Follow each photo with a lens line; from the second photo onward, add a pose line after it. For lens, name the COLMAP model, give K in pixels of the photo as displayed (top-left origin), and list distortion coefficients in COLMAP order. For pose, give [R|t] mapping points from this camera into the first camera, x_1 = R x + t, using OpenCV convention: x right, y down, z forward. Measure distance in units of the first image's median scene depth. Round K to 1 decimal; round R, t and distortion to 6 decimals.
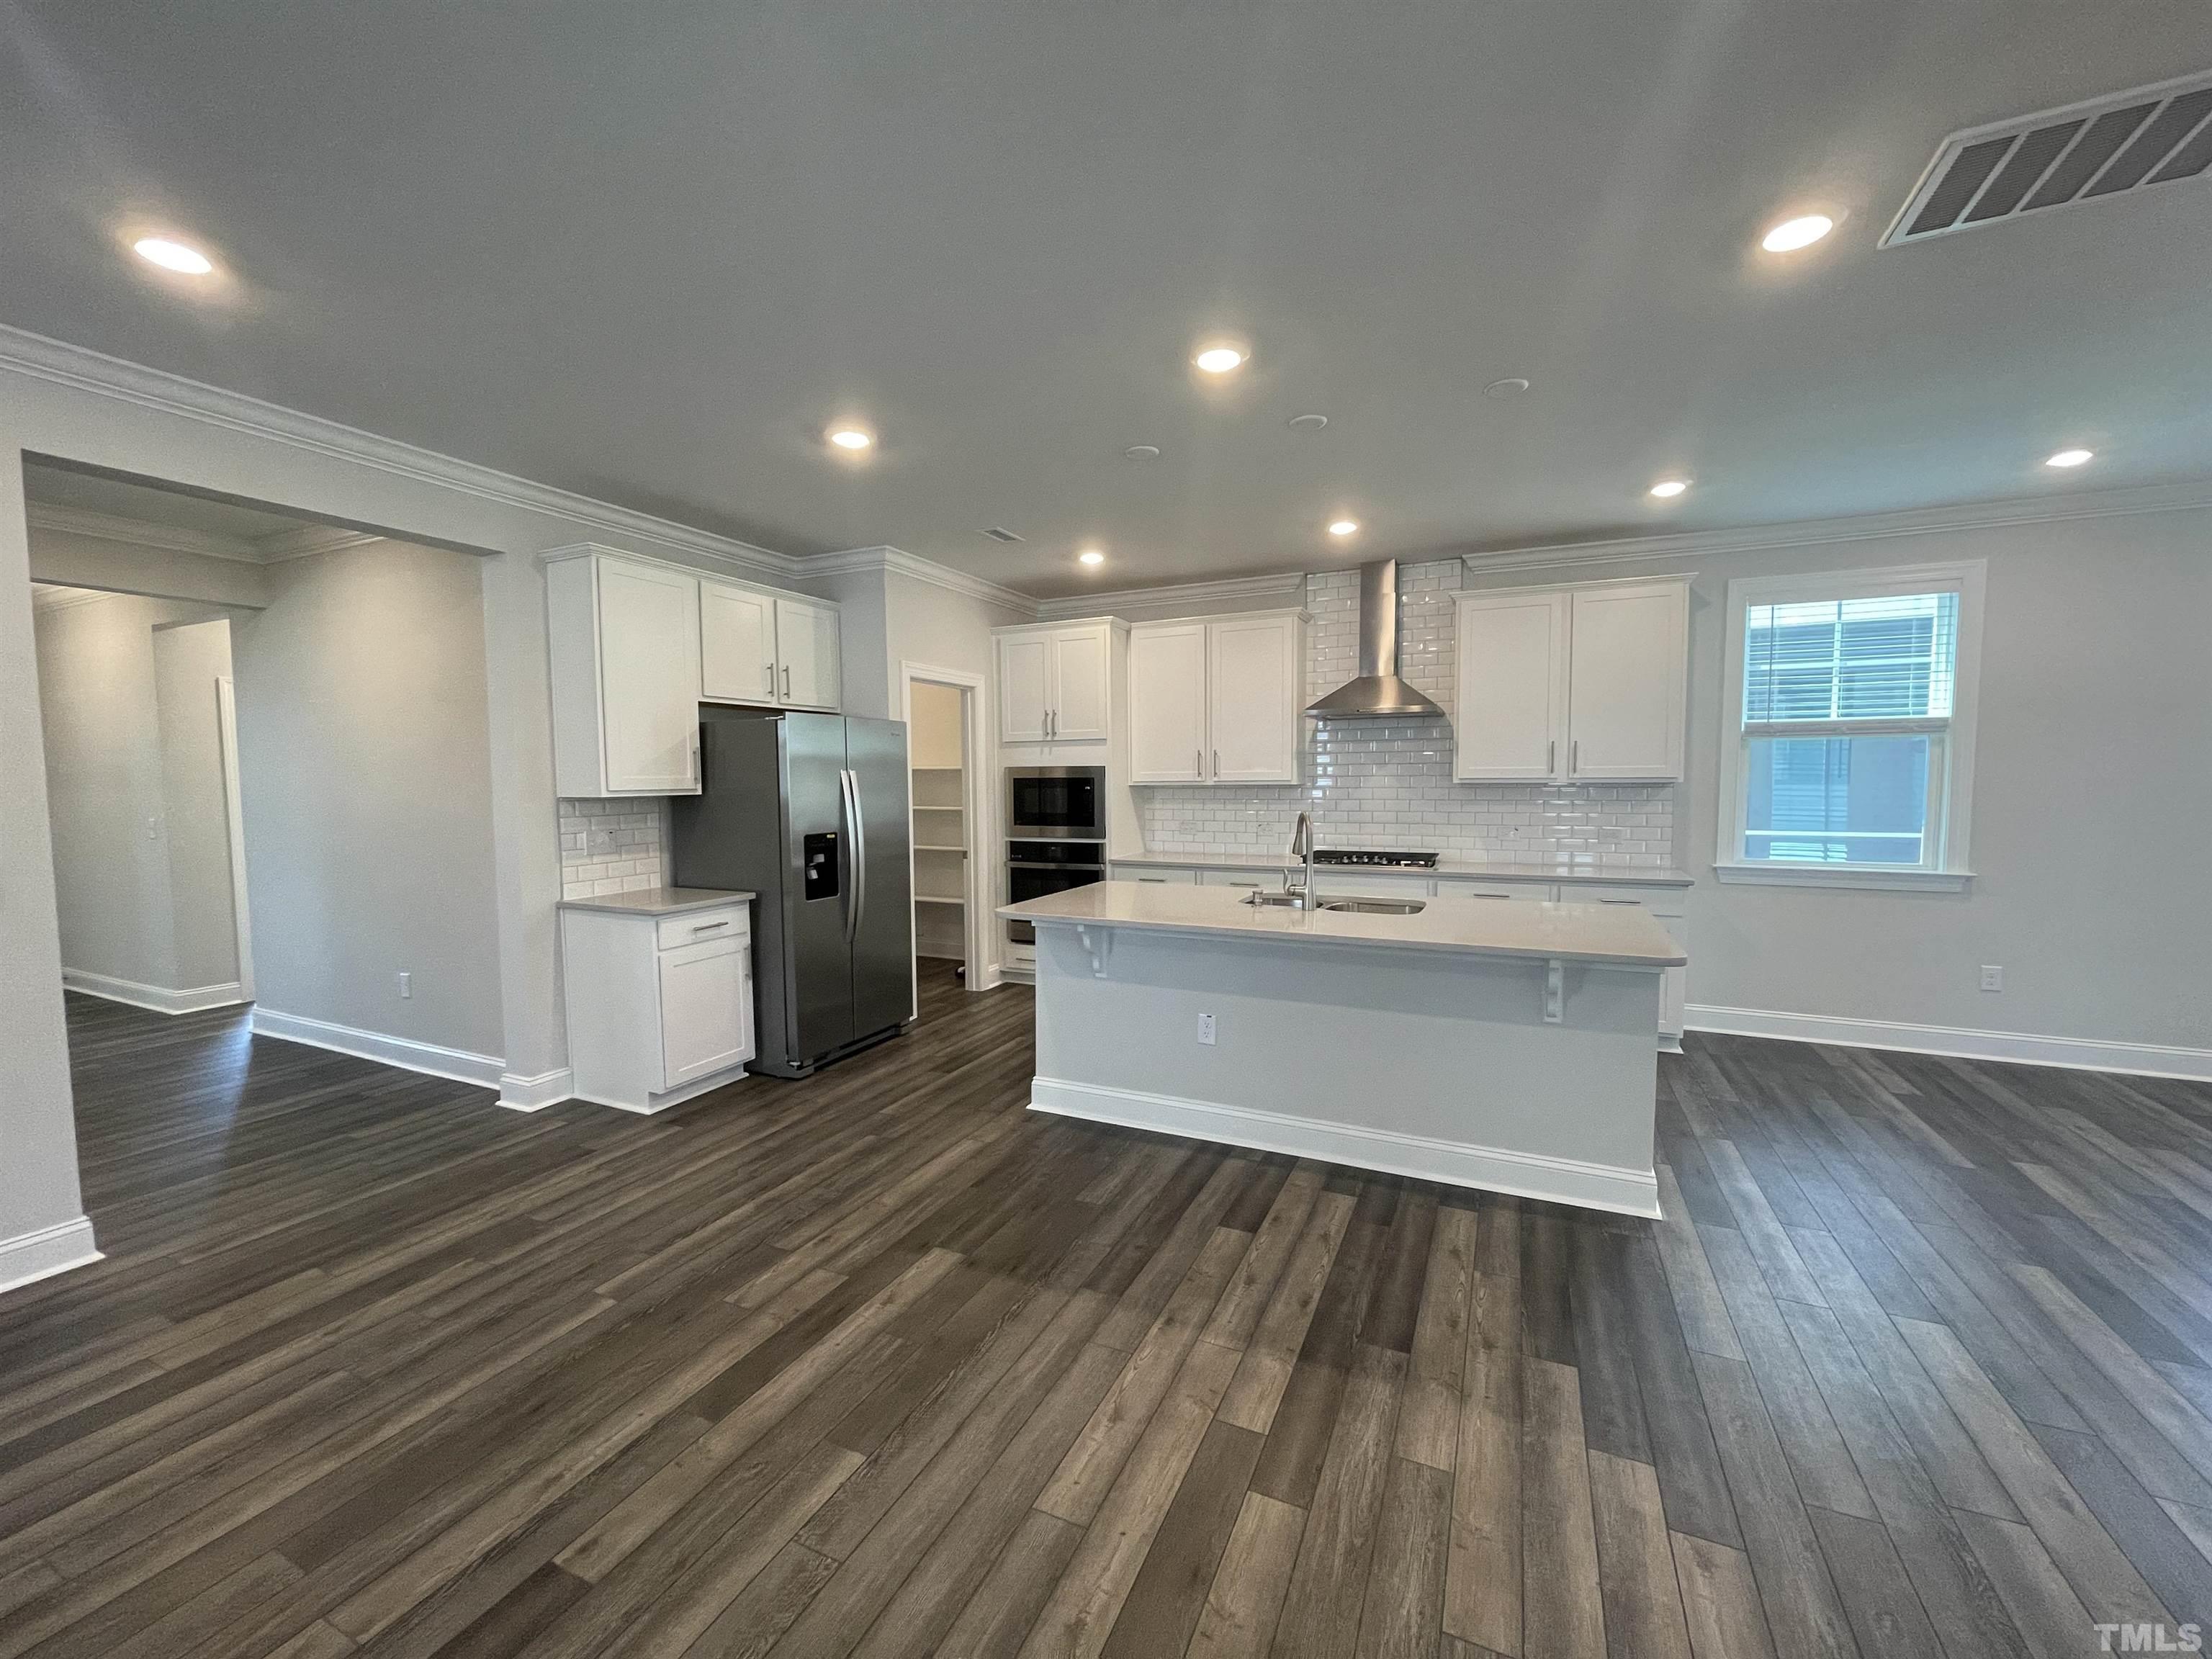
lens RADIAL K [[887.4, 0, 1099.2], [0, 887.4, 834.6], [0, 0, 1]] dist [-0.001377, 0.000022]
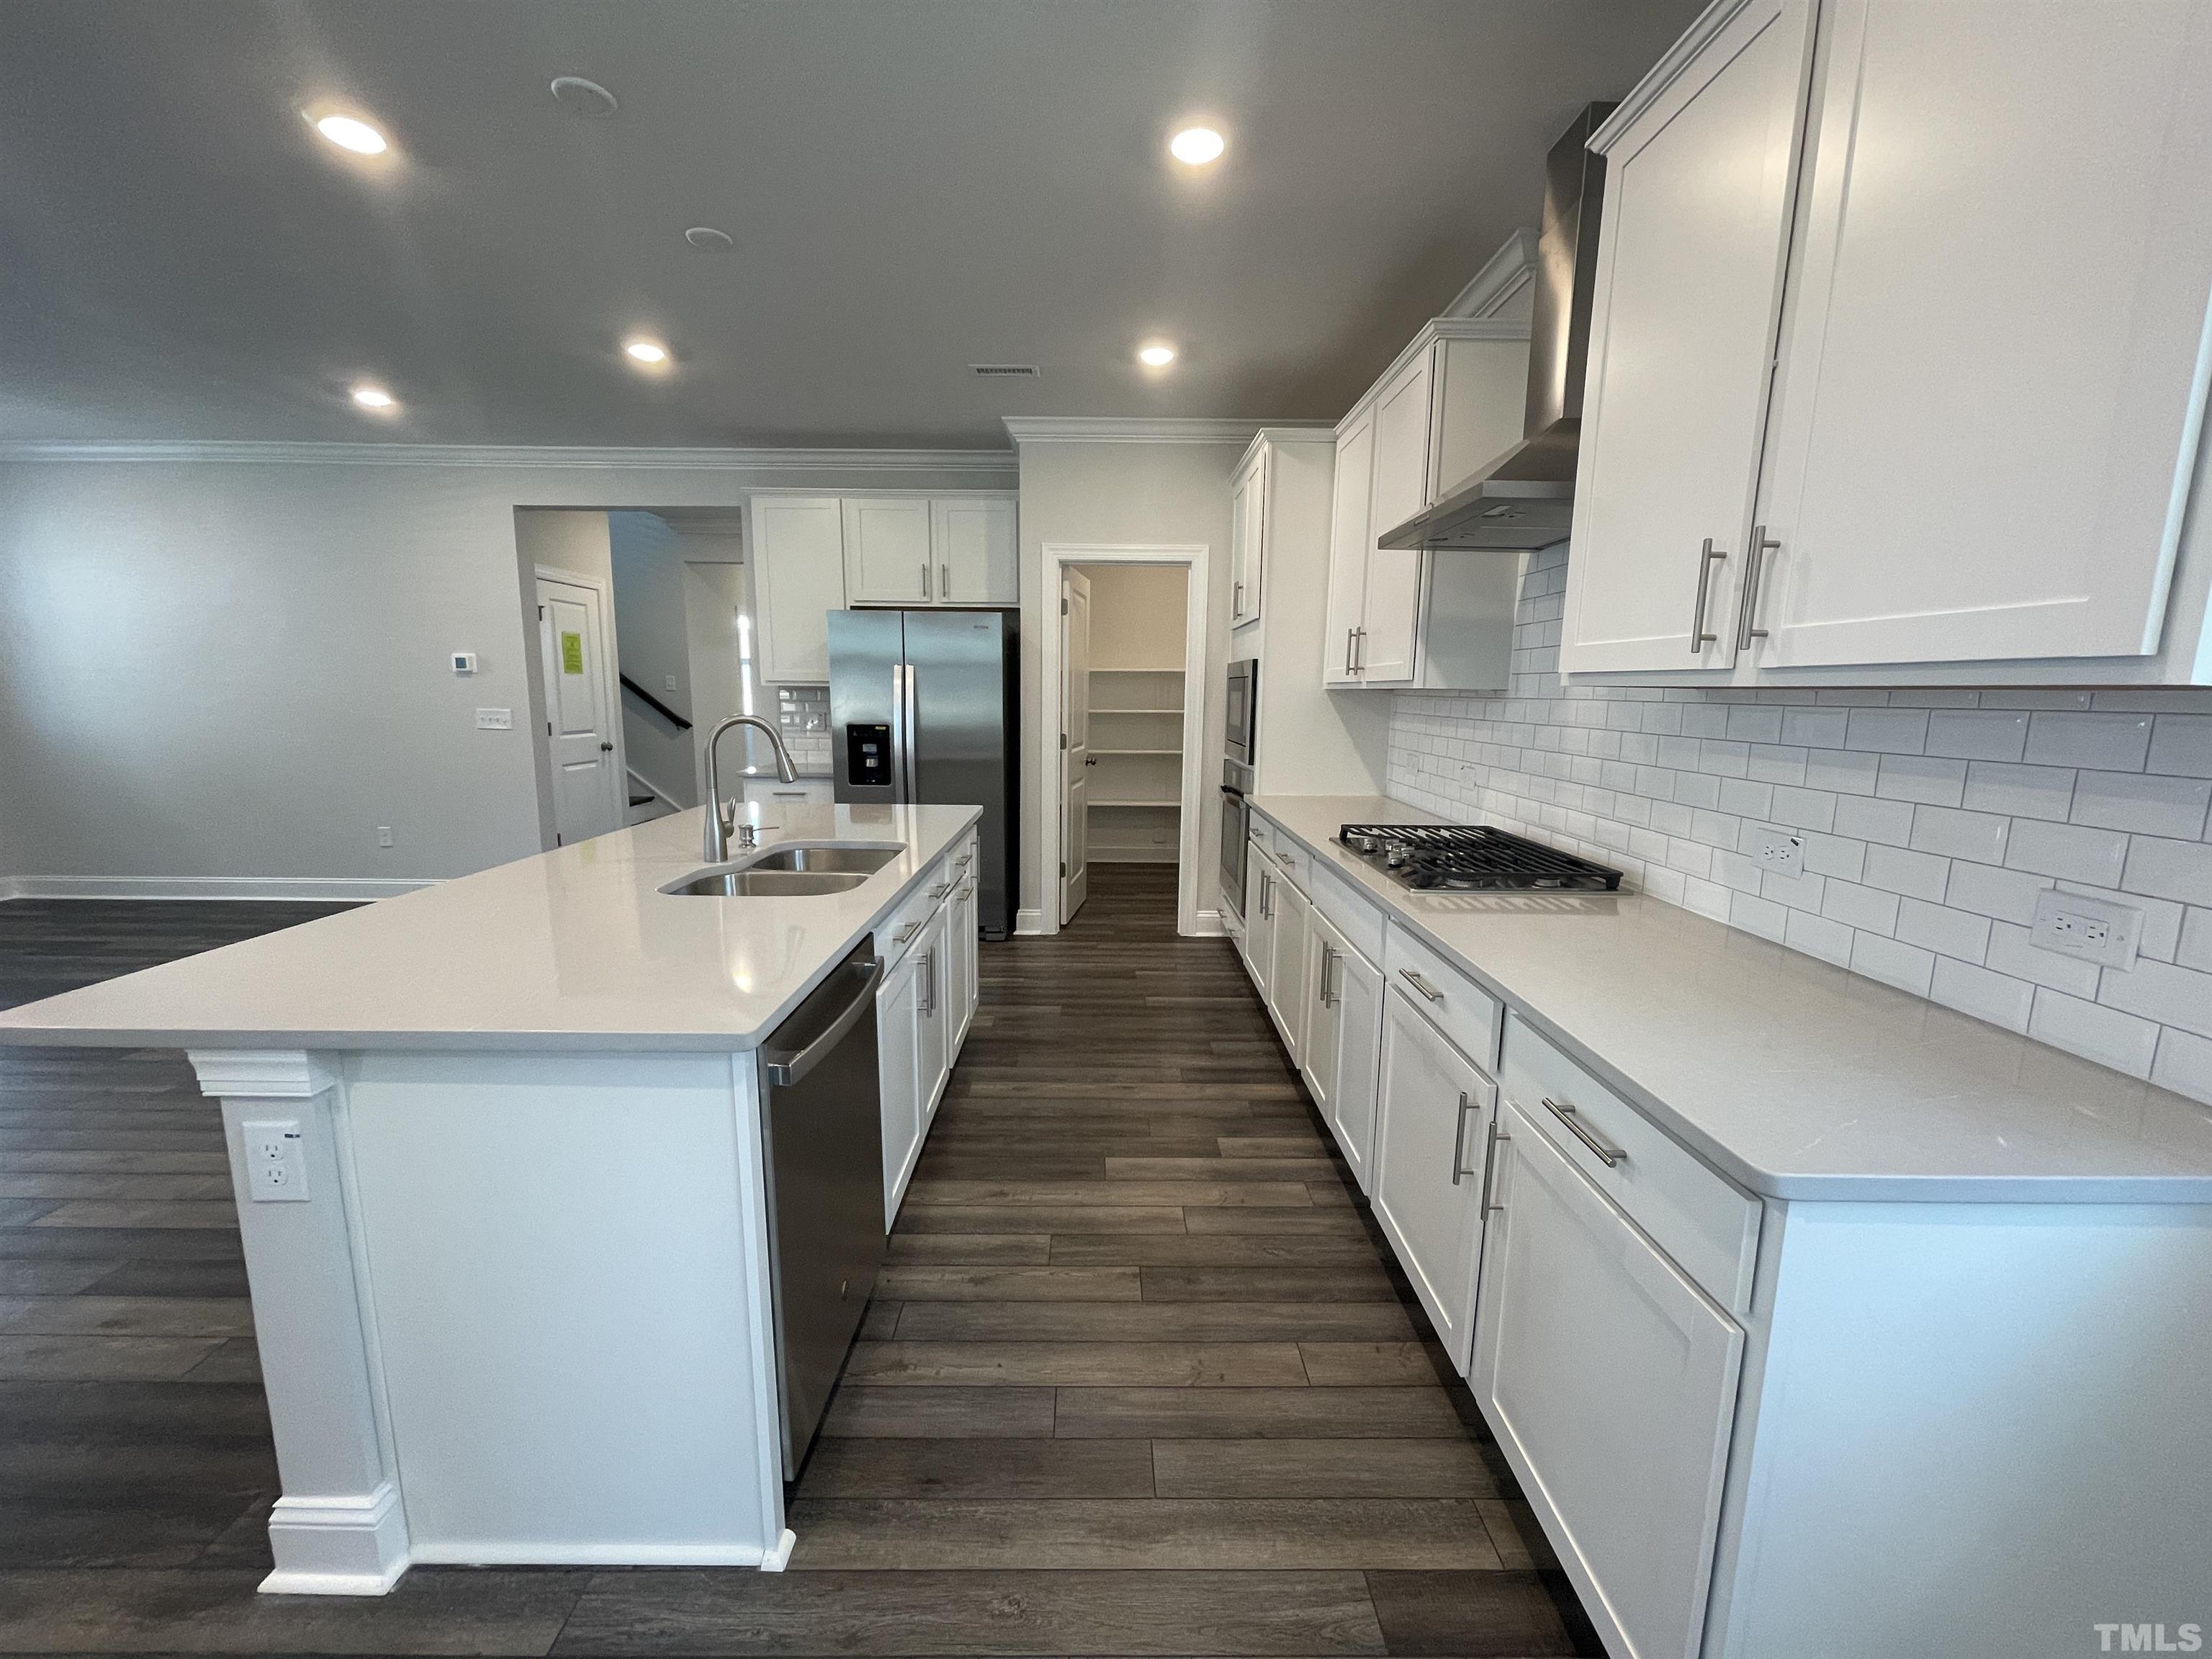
lens RADIAL K [[887.4, 0, 1099.2], [0, 887.4, 834.6], [0, 0, 1]] dist [-0.001377, 0.000022]
pose [[0.432153, 0.156418, -0.888131, 0.884982], [-0.073457, 0.987676, 0.138206, -0.043714], [0.898803, 0.005514, 0.438317, 0.893915]]
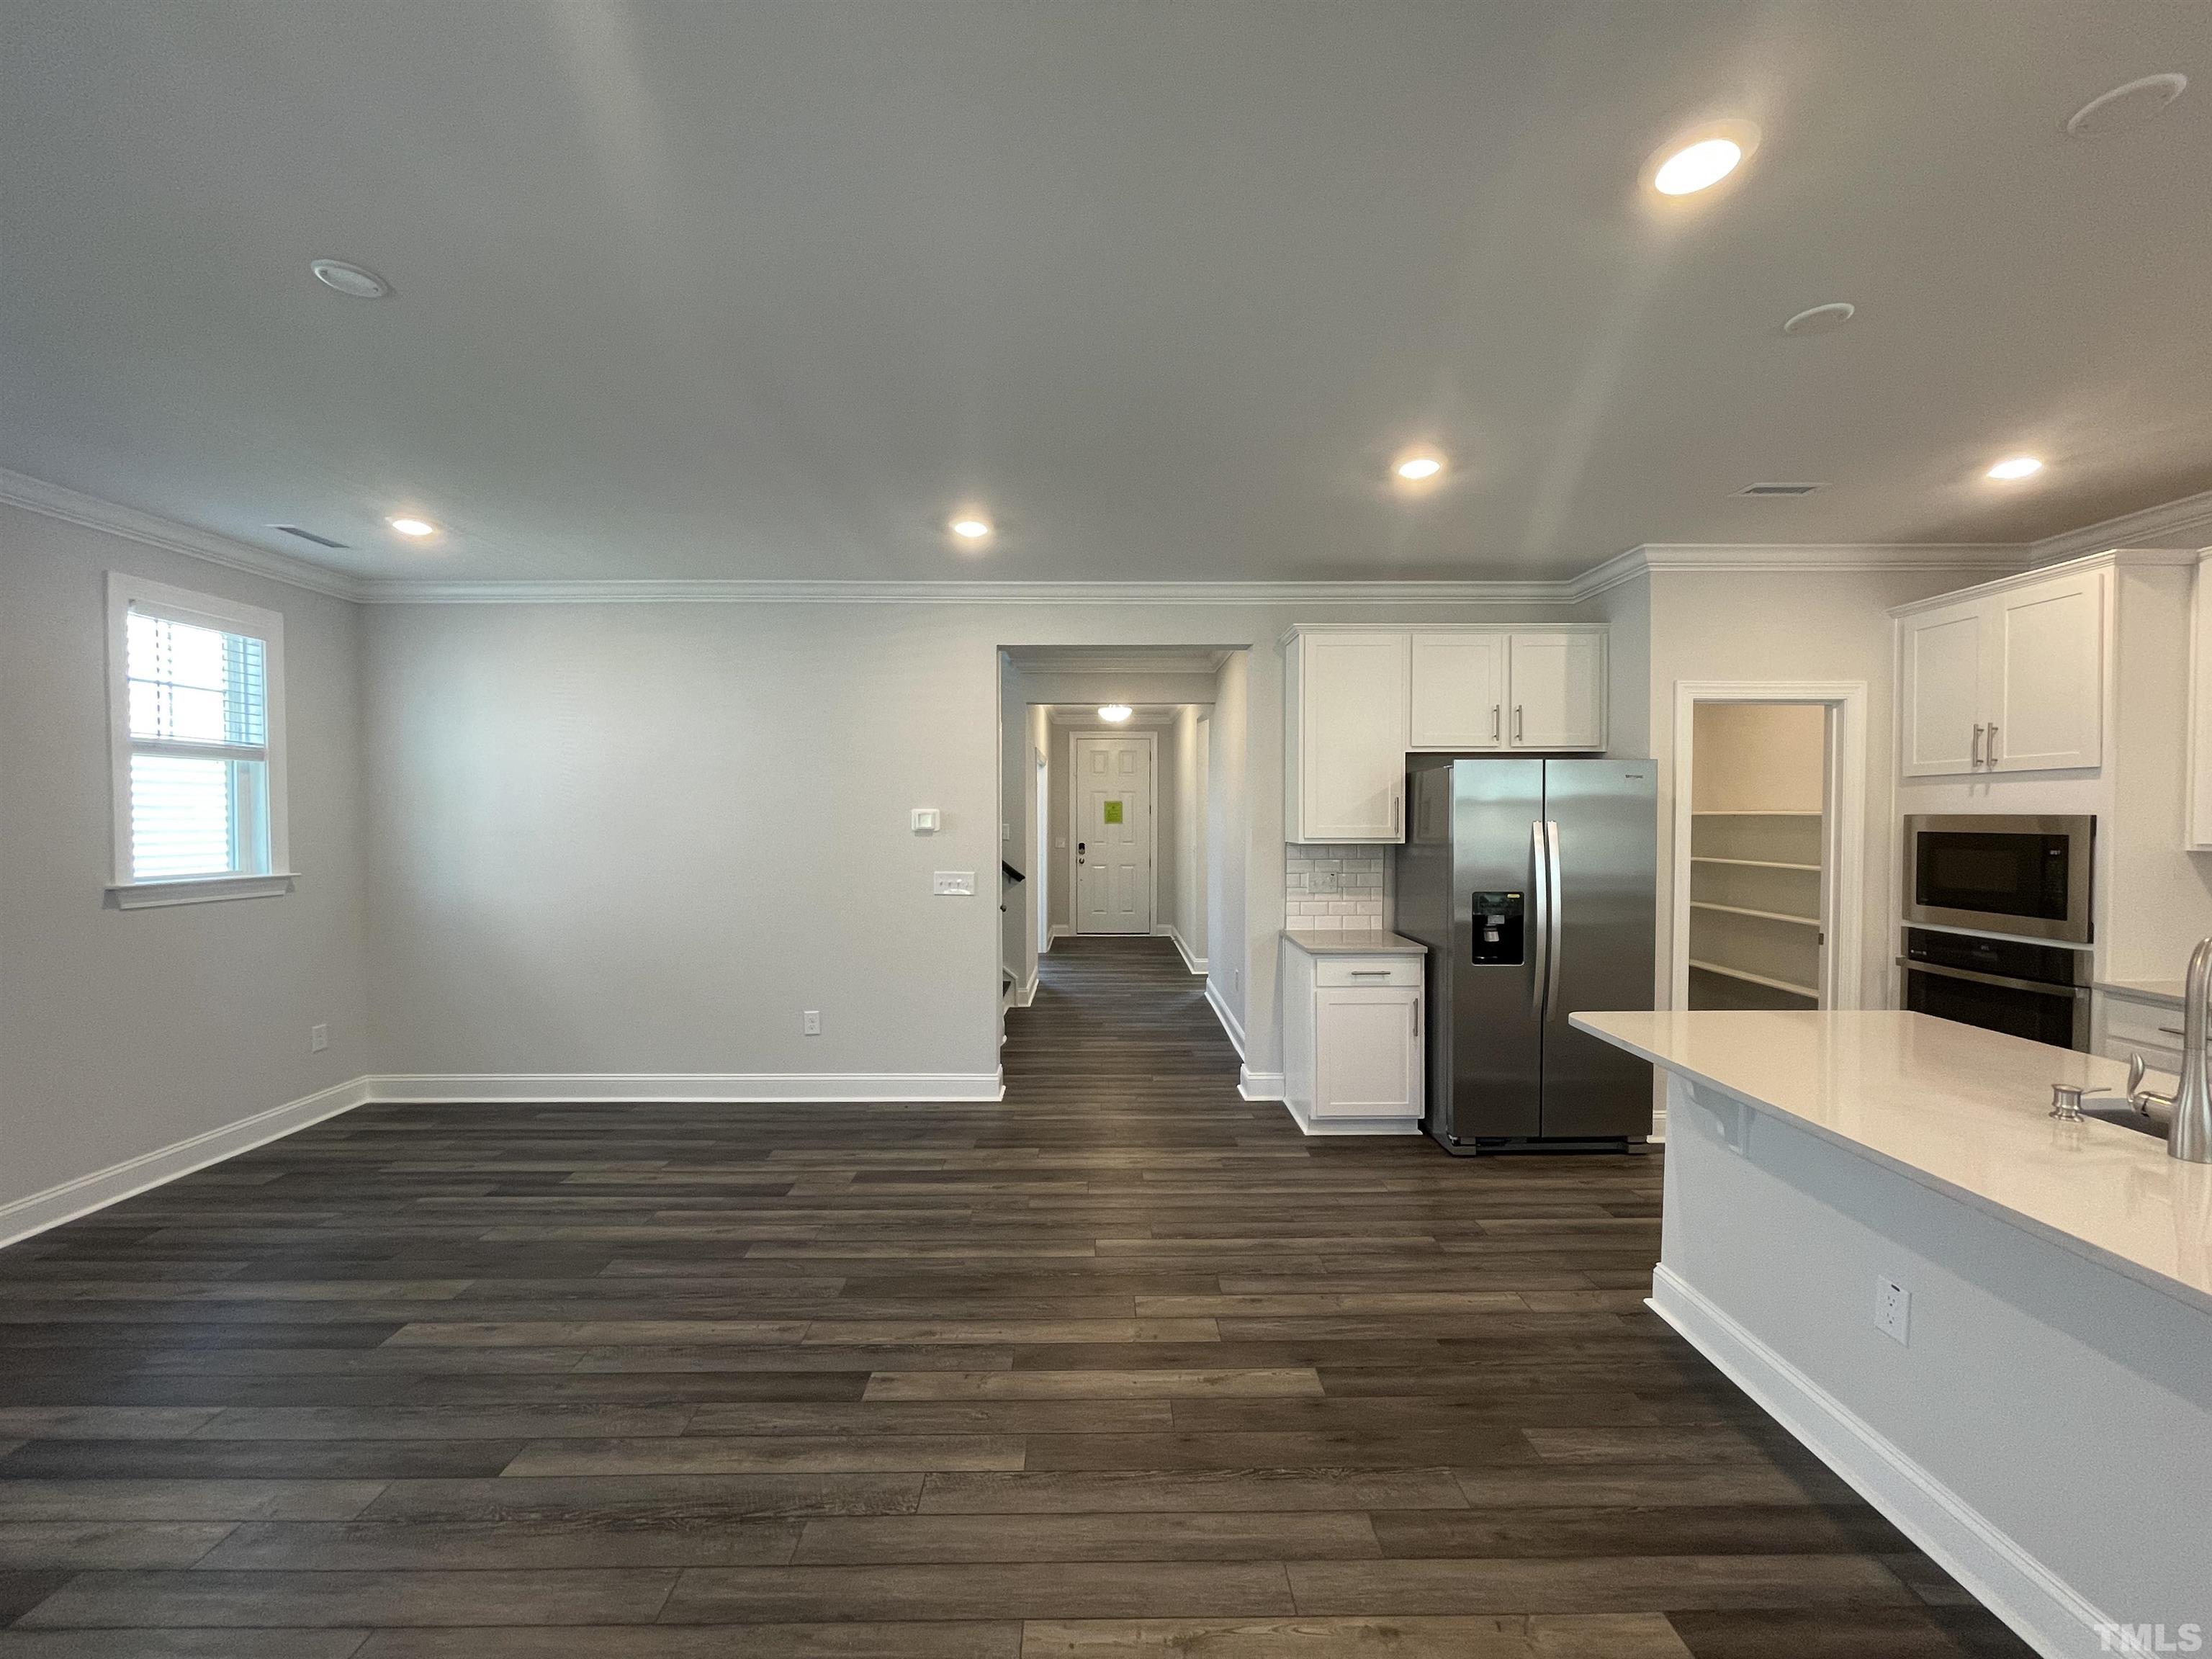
lens RADIAL K [[892.3, 0, 1110.4], [0, 892.3, 833.3], [0, 0, 1]] dist [-0.001725, 0.000210]
pose [[0.435970, 0.027427, -0.899543, 0.371256], [-0.061287, 0.998120, 0.000729, -0.042154], [0.897872, 0.054812, 0.436831, 0.285768]]
